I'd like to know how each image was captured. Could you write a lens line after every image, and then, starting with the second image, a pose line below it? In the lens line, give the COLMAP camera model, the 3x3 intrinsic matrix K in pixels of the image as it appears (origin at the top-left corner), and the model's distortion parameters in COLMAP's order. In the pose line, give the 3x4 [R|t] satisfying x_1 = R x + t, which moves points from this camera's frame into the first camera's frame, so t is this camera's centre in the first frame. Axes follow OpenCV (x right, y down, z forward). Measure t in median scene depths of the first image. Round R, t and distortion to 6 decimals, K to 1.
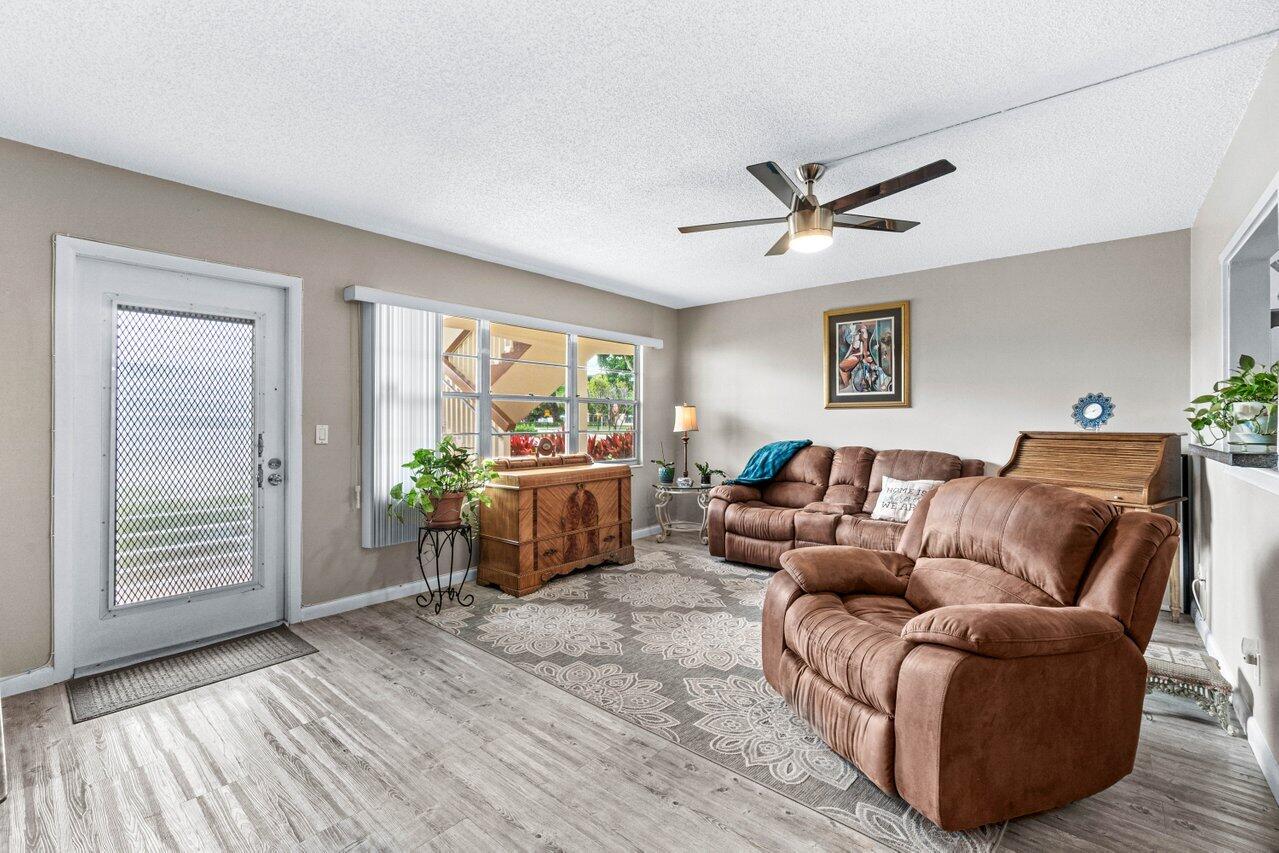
lens RADIAL K [[553.2, 0, 640.4], [0, 553.2, 412.9], [0, 0, 1]] dist [-0.003255, 0.001714]
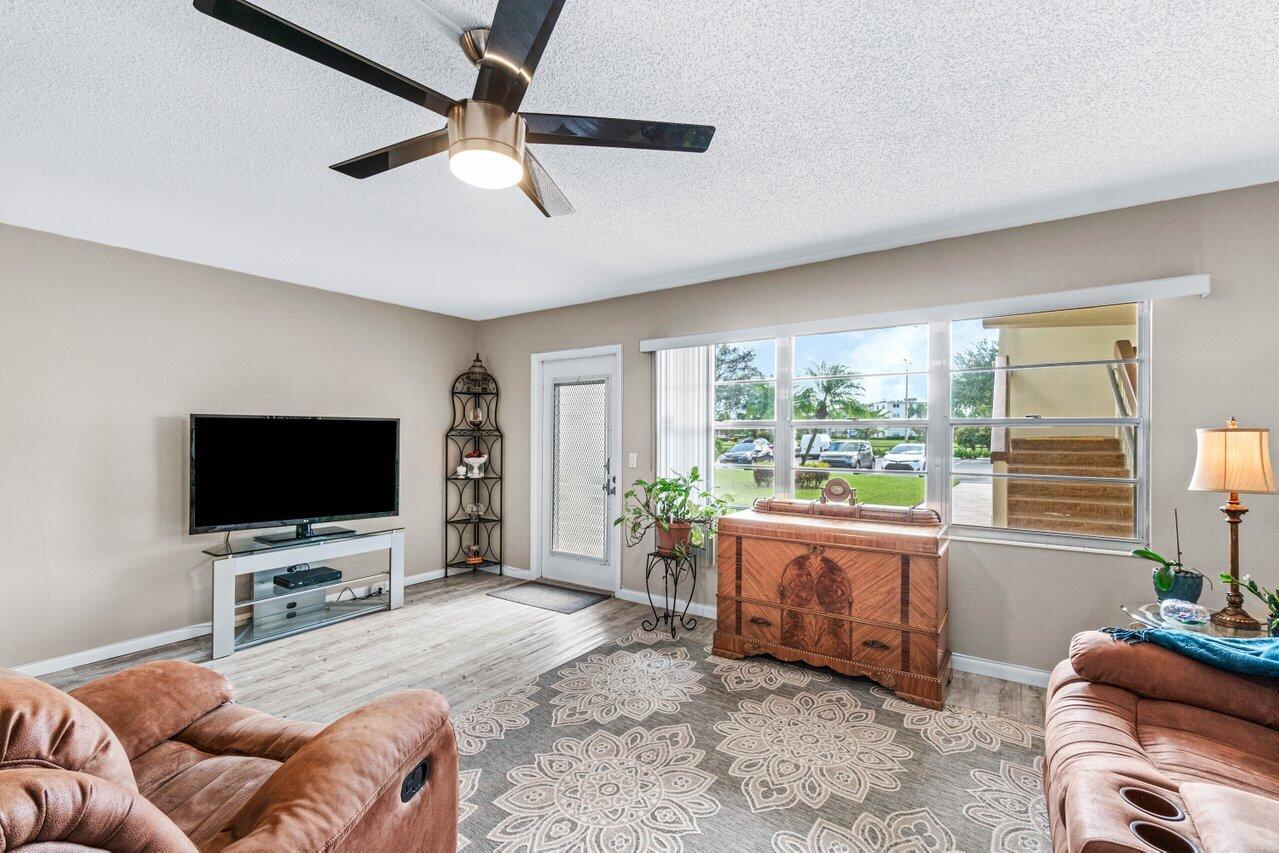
lens RADIAL K [[553.2, 0, 649.1], [0, 553.2, 435.4], [0, 0, 1]] dist [-0.003255, 0.001714]
pose [[0.111126, -0.008894, -0.993767, 0.630736], [0.002345, 0.999960, -0.008687, -0.007037], [0.993804, -0.001365, 0.111142, 0.787251]]
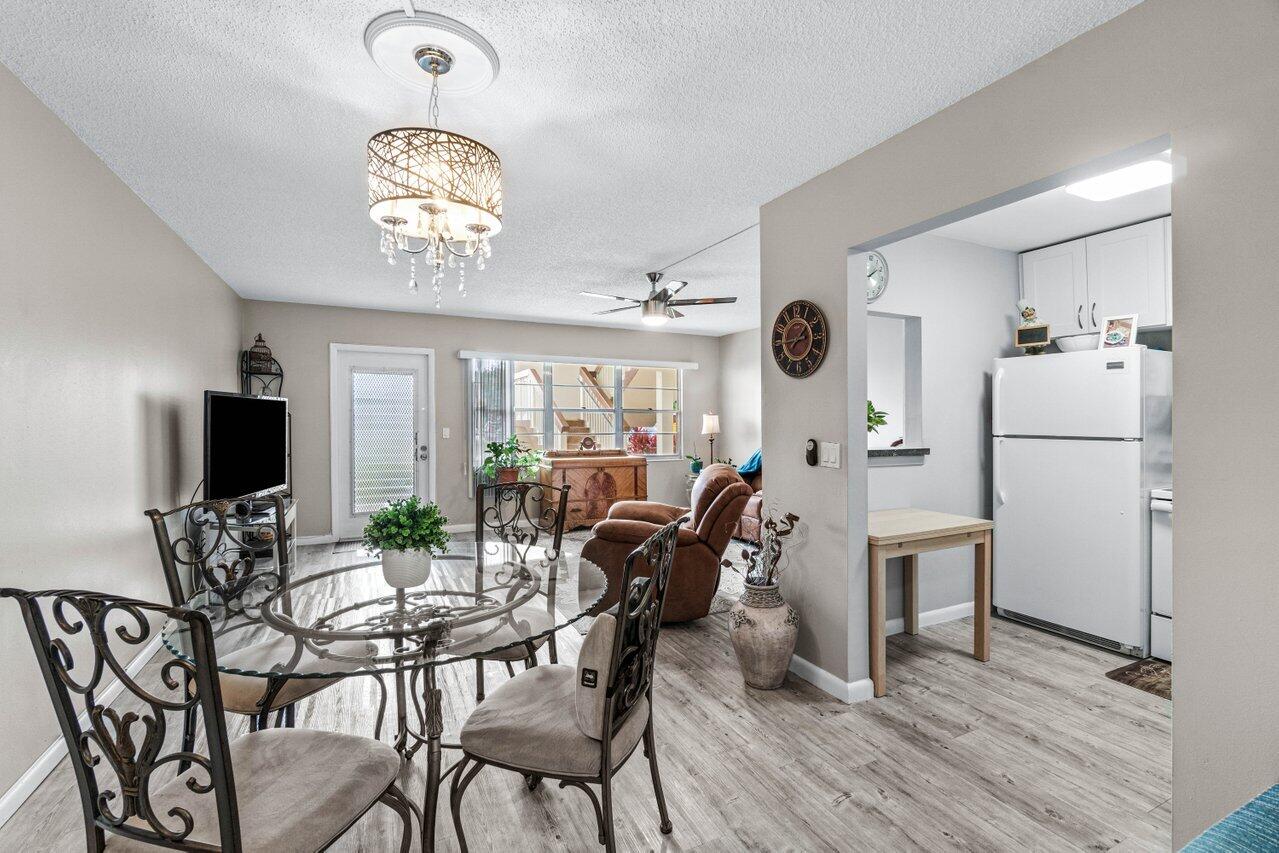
lens RADIAL K [[553.2, 0, 635.9], [0, 553.2, 419.5], [0, 0, 1]] dist [-0.003255, 0.001714]
pose [[0.915040, -0.010154, -0.403236, 0.646600], [0.008296, 0.999945, -0.006353, 0.009366], [0.403279, 0.002468, 0.915074, -0.368610]]
